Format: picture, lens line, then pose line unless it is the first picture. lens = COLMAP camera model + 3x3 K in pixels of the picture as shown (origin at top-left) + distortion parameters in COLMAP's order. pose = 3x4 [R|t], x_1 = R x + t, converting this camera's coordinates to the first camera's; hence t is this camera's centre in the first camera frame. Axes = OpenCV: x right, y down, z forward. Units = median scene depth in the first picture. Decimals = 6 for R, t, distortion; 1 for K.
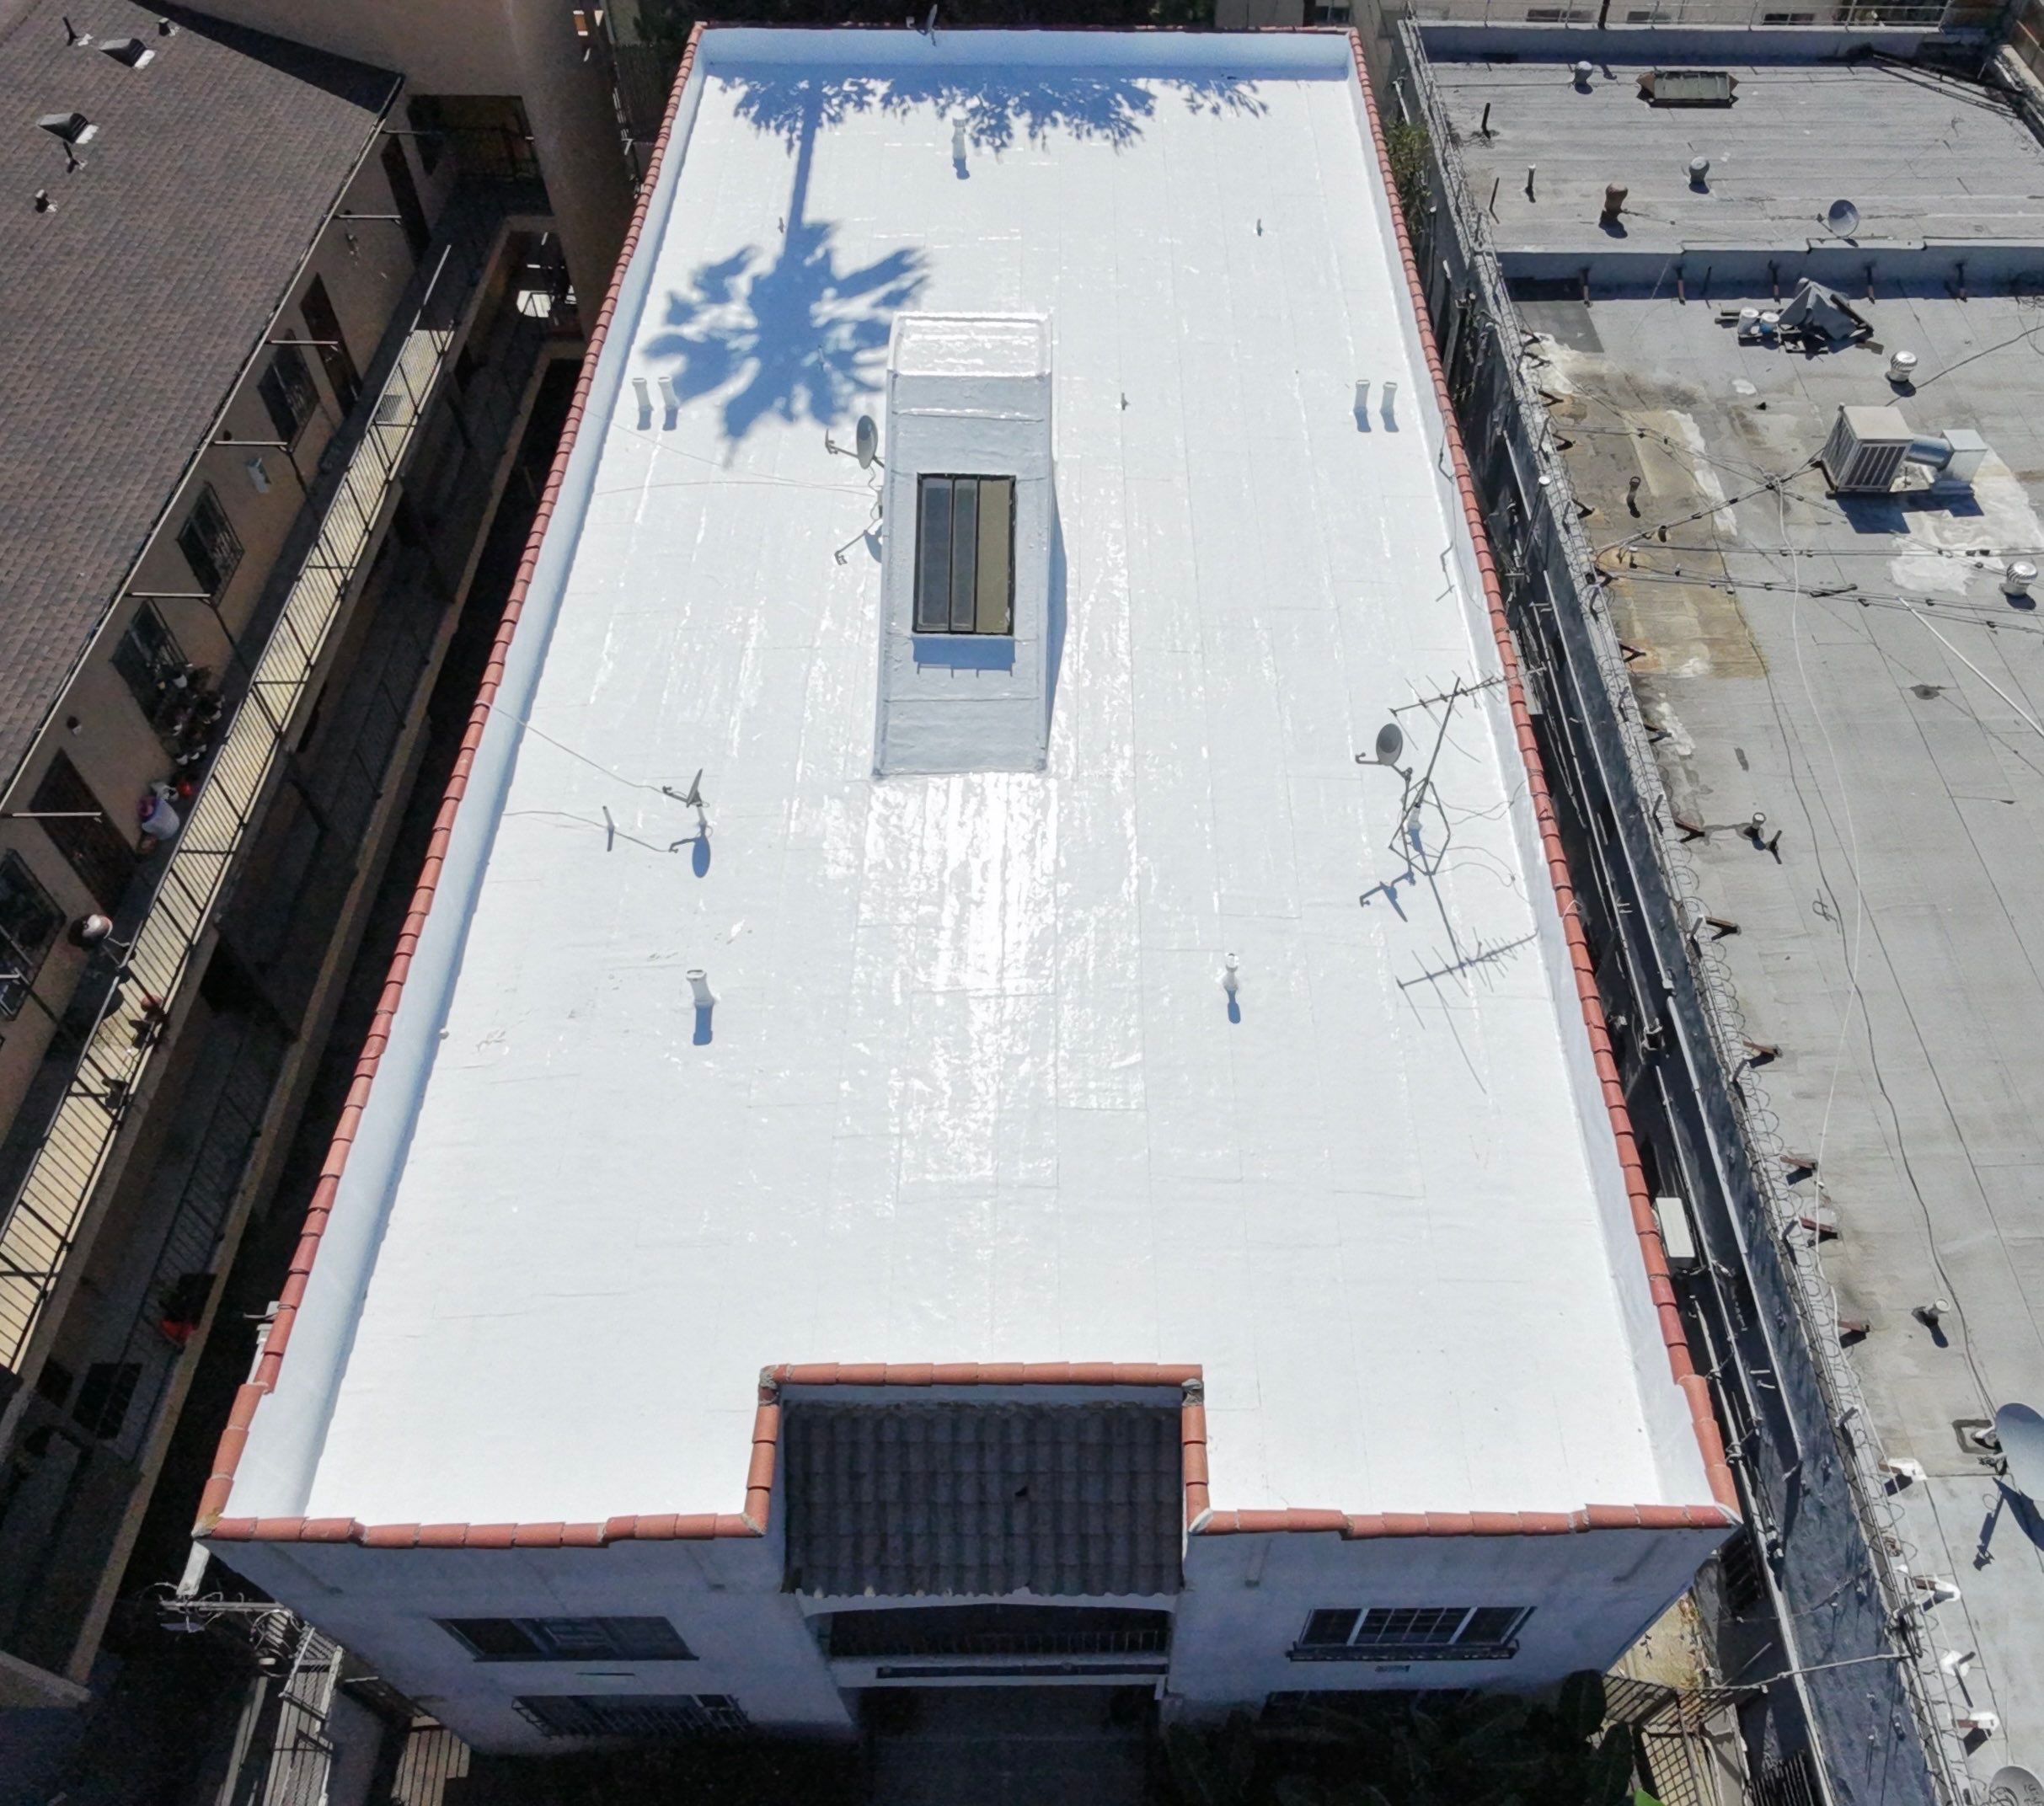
lens RADIAL K [[1609.2, 0, 1109.4], [0, 1609.2, 903.5], [0, 0, 1]] dist [0.007883, -0.009979]
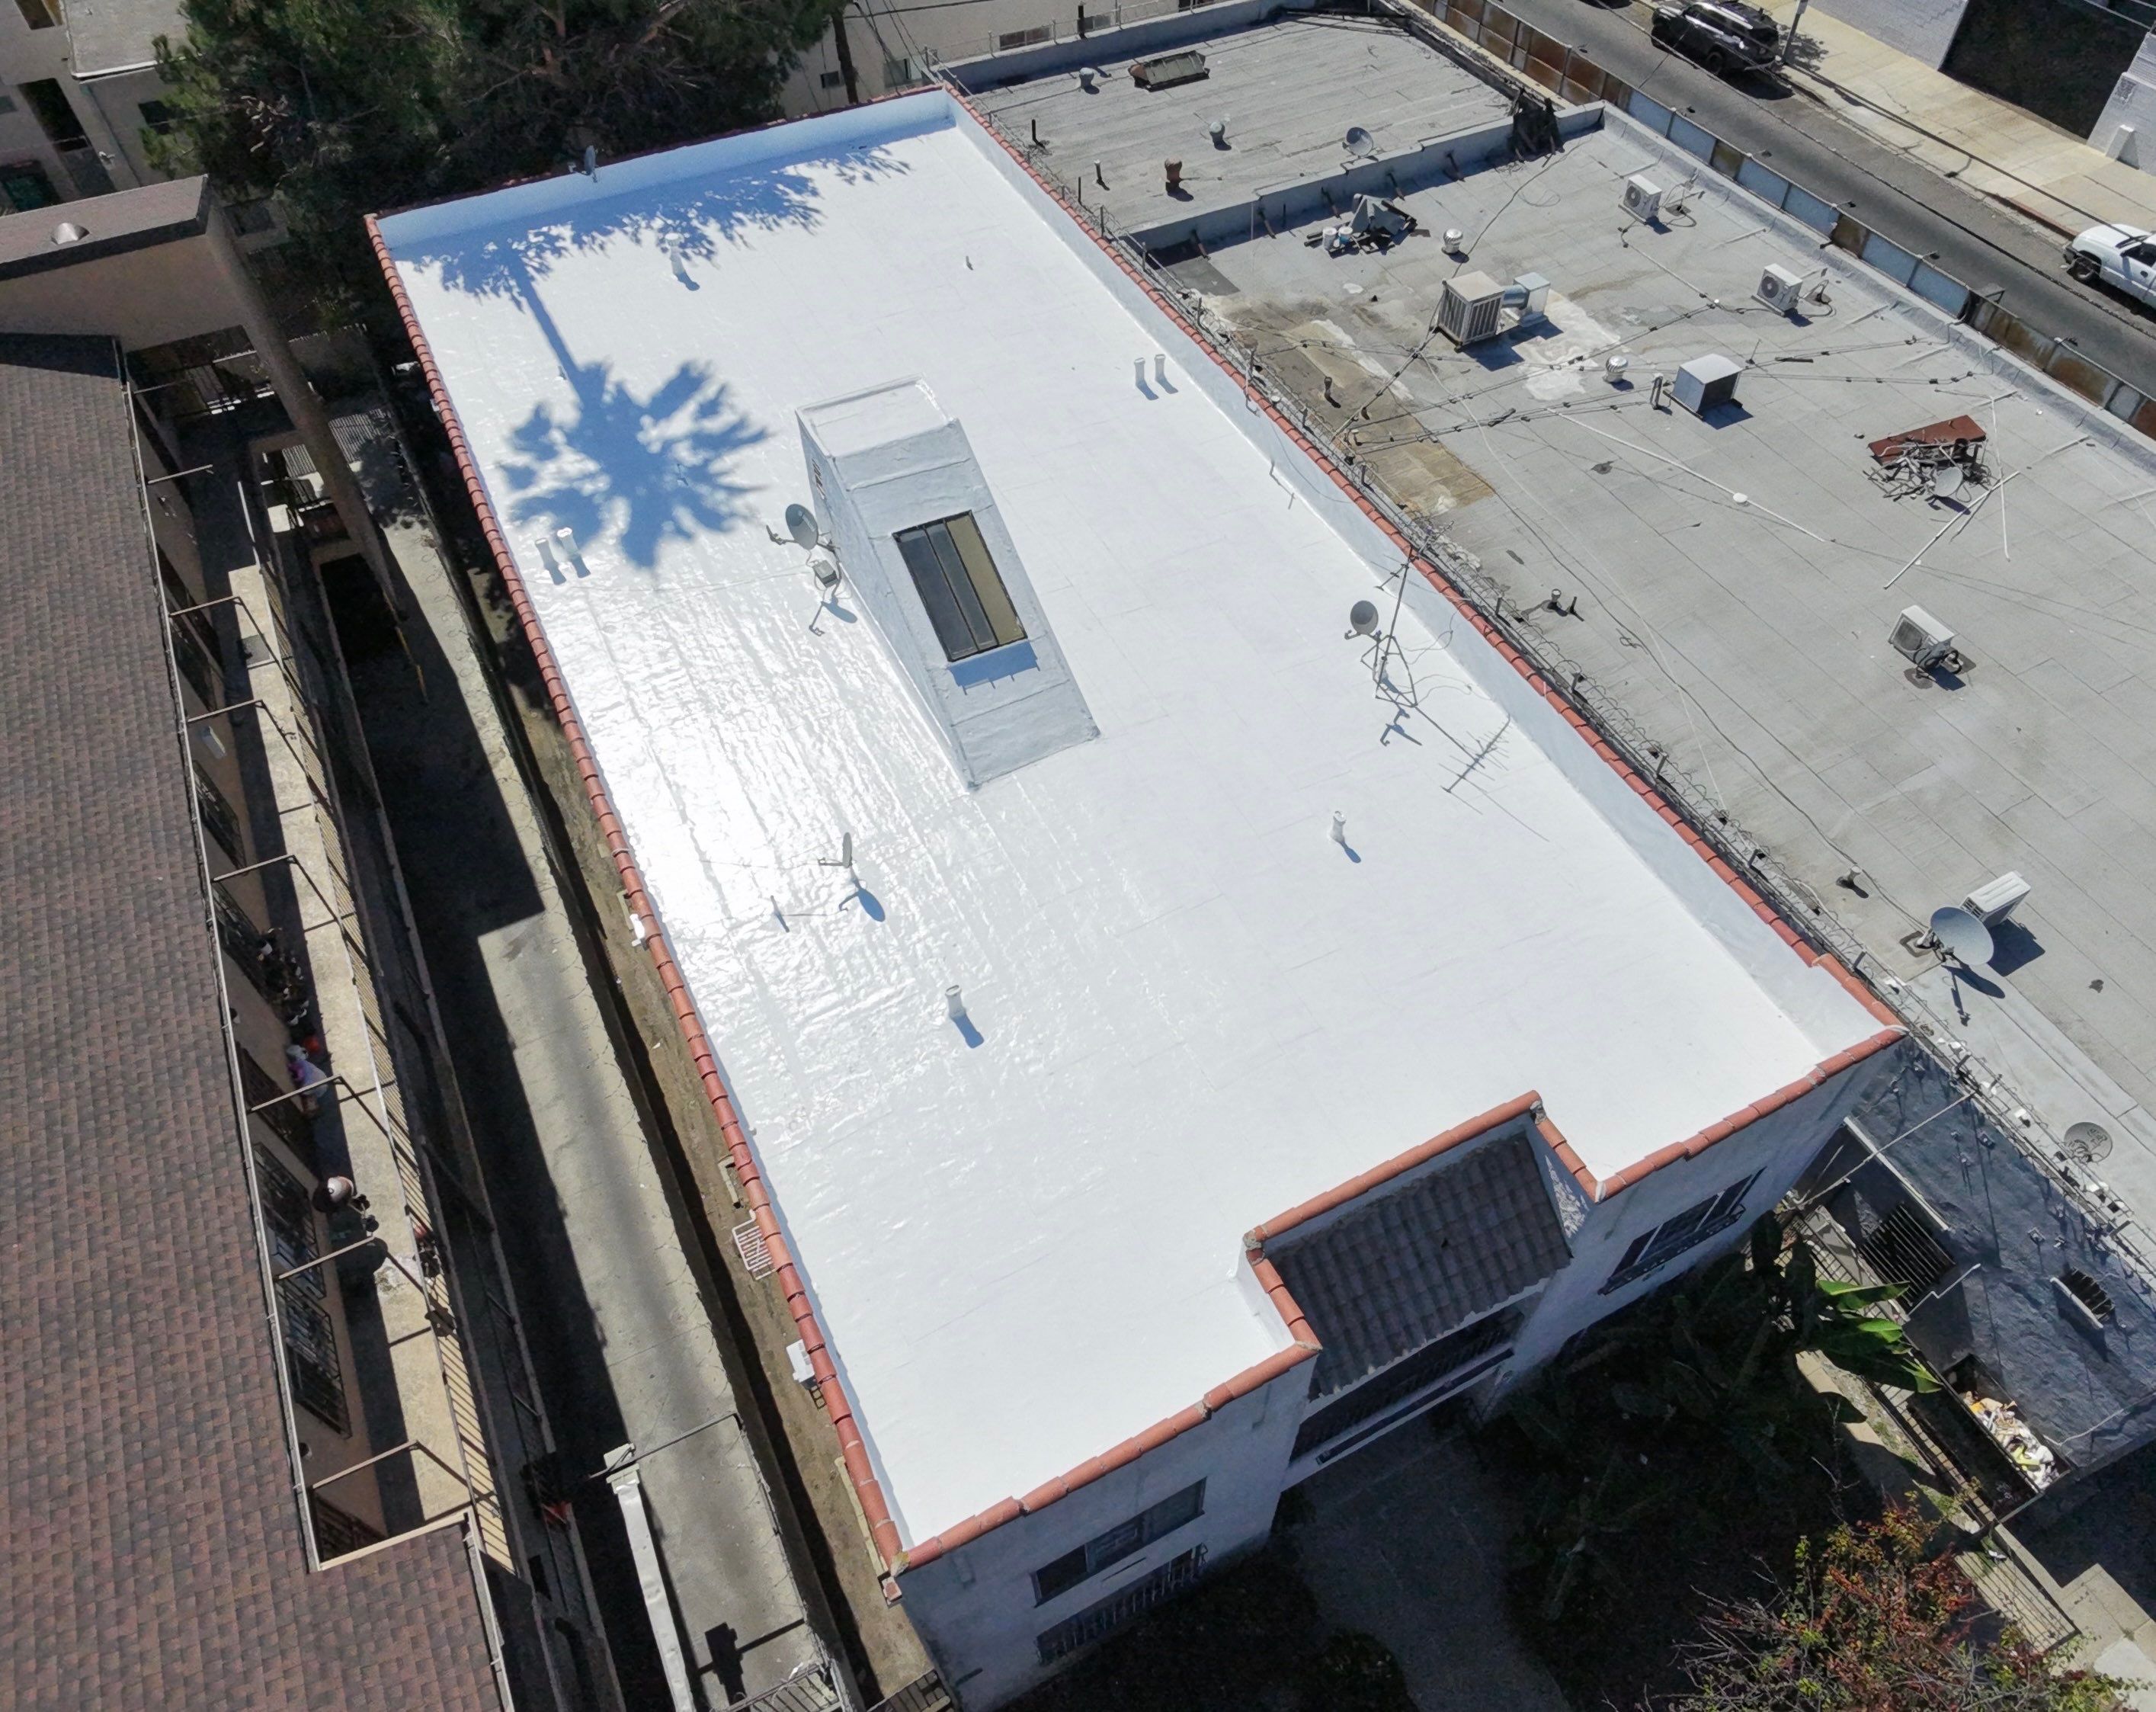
lens RADIAL K [[1457.2, 0, 1120.8], [0, 1457.2, 857.1], [0, 0, 1]] dist [0.003656, -0.001851]
pose [[0.894288, -0.361074, 0.264336, -0.262343], [0.360491, 0.931284, 0.052509, -0.037830], [-0.265132, 0.048333, 0.963000, -0.027283]]
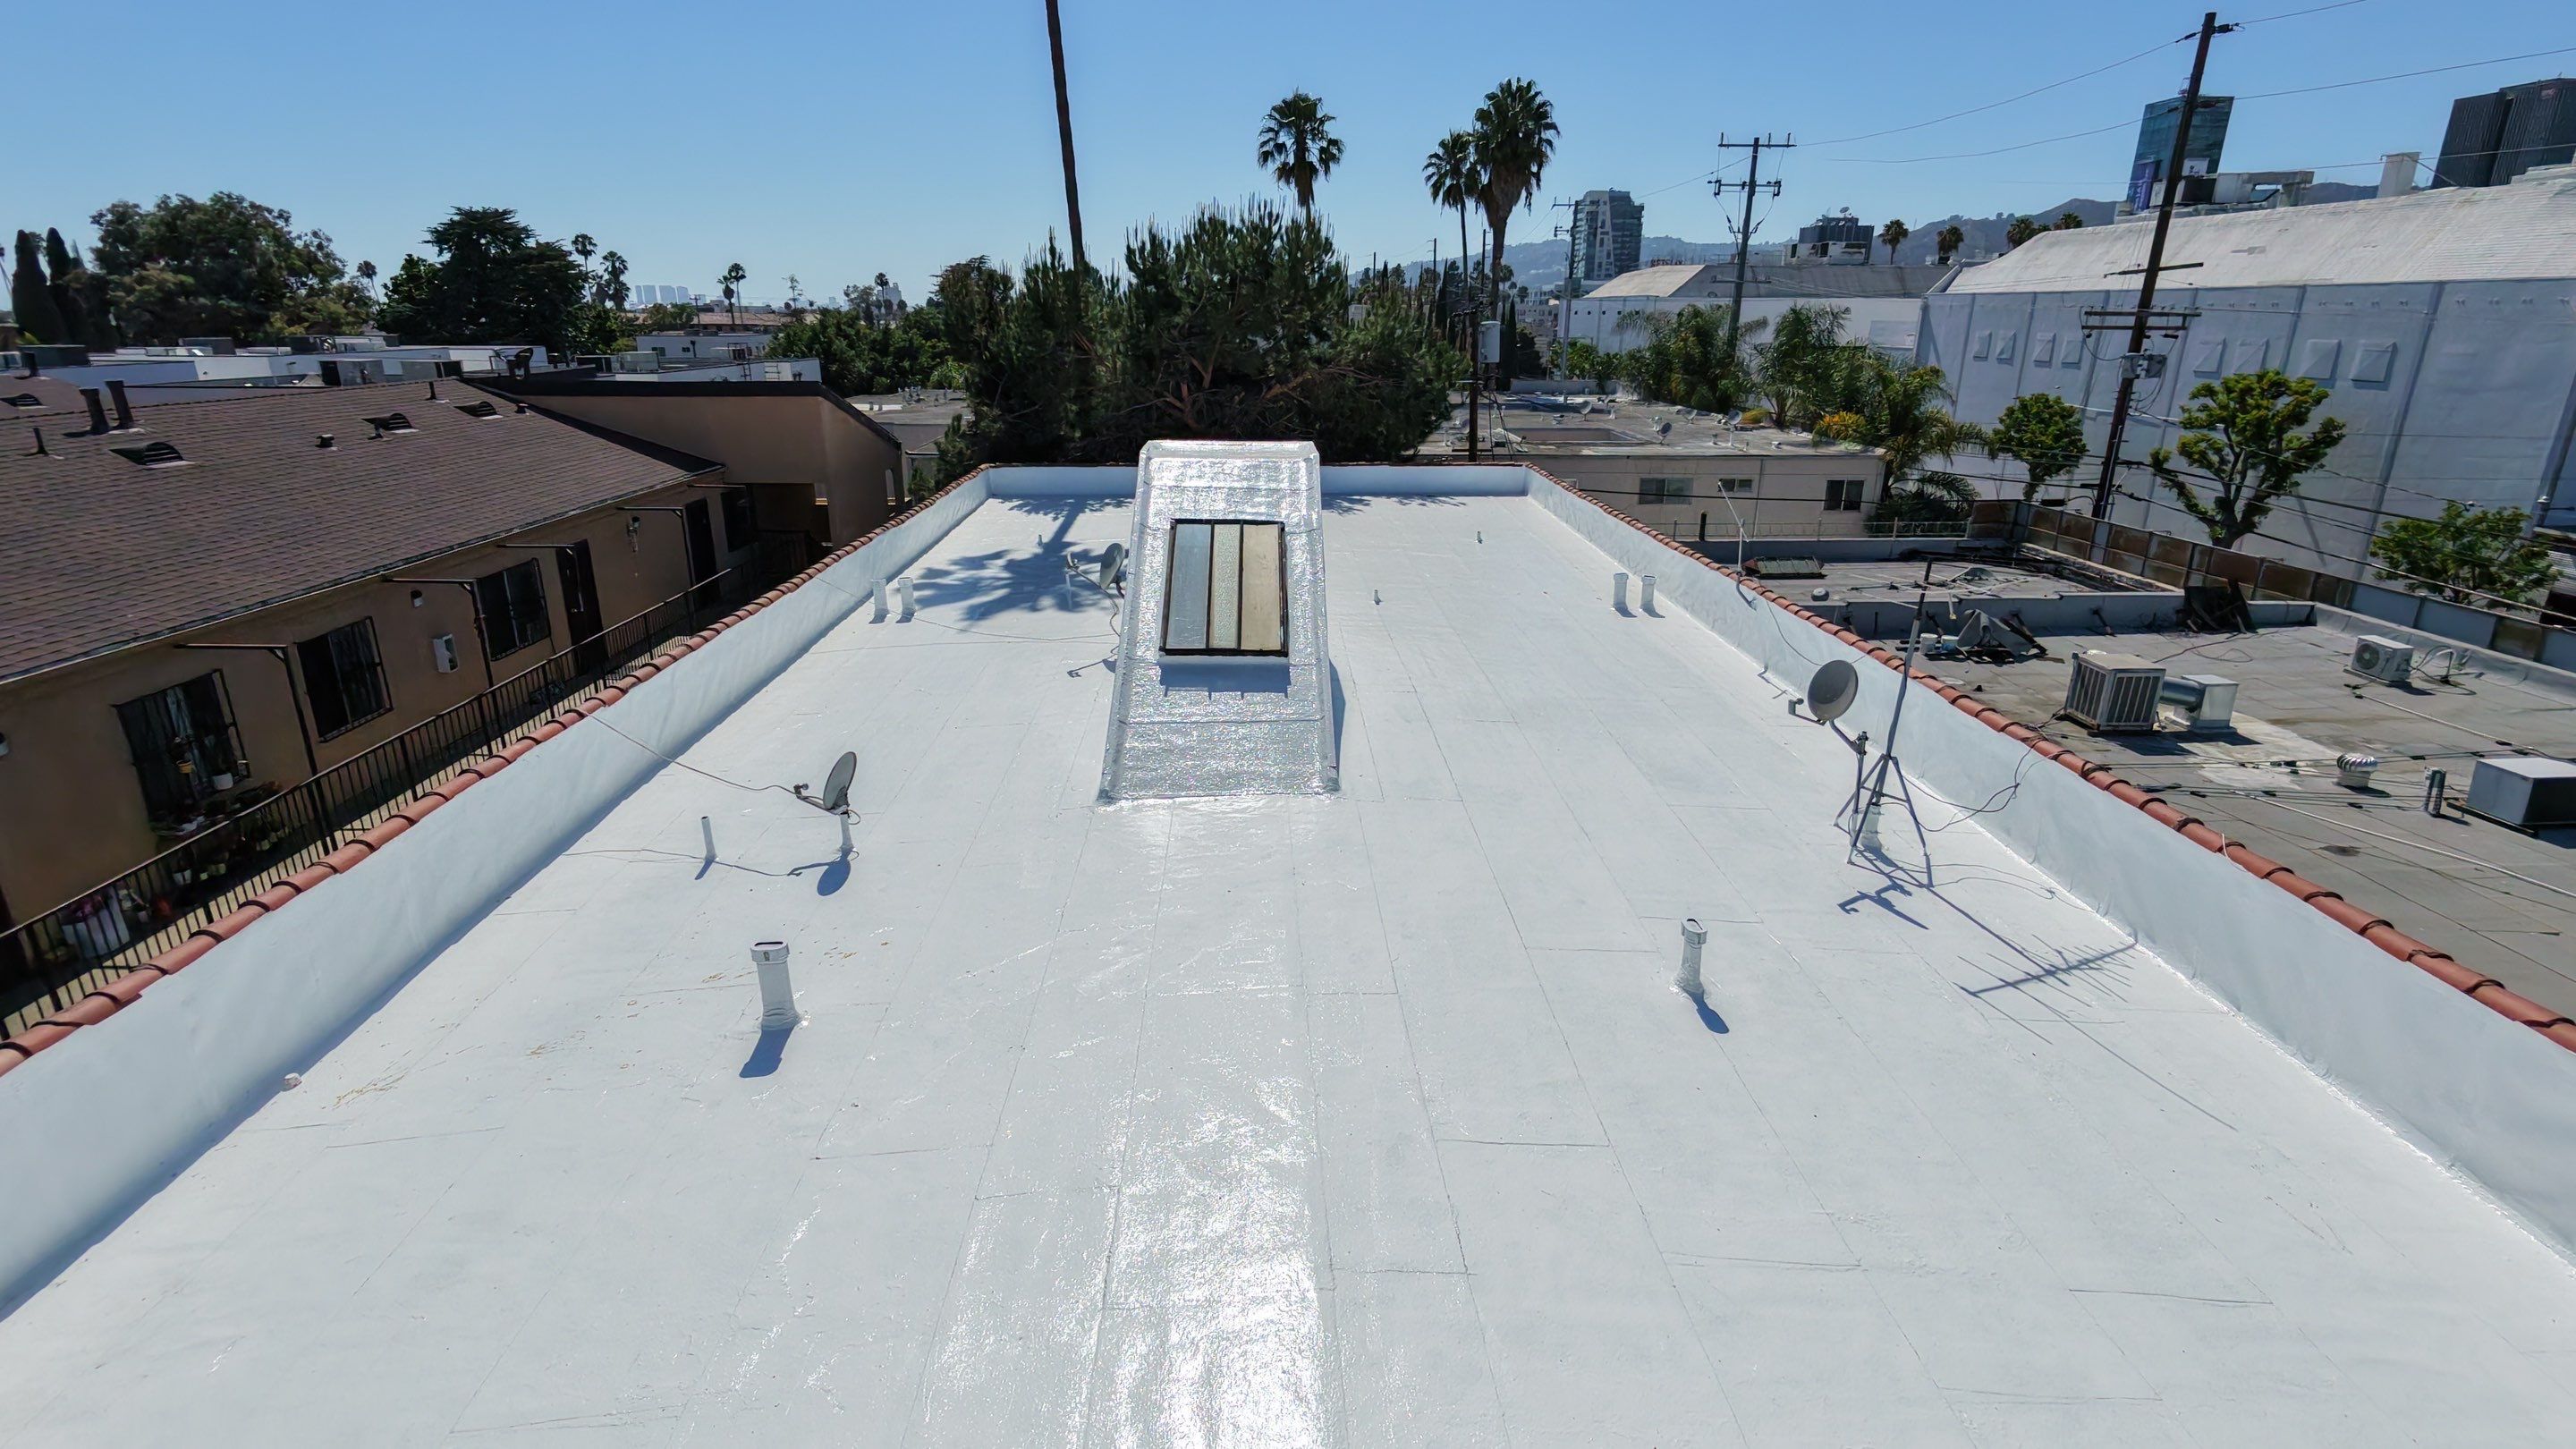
lens RADIAL K [[1230.2, 0, 1288.0], [0, 1230.2, 724.5], [0, 0, 1]] dist [0.000683, 0.001896]
pose [[0.999791, -0.017169, 0.011076, -0.051702], [0.020432, 0.840454, -0.541497, 0.145521], [-0.000012, 0.541611, 0.840629, 0.397207]]
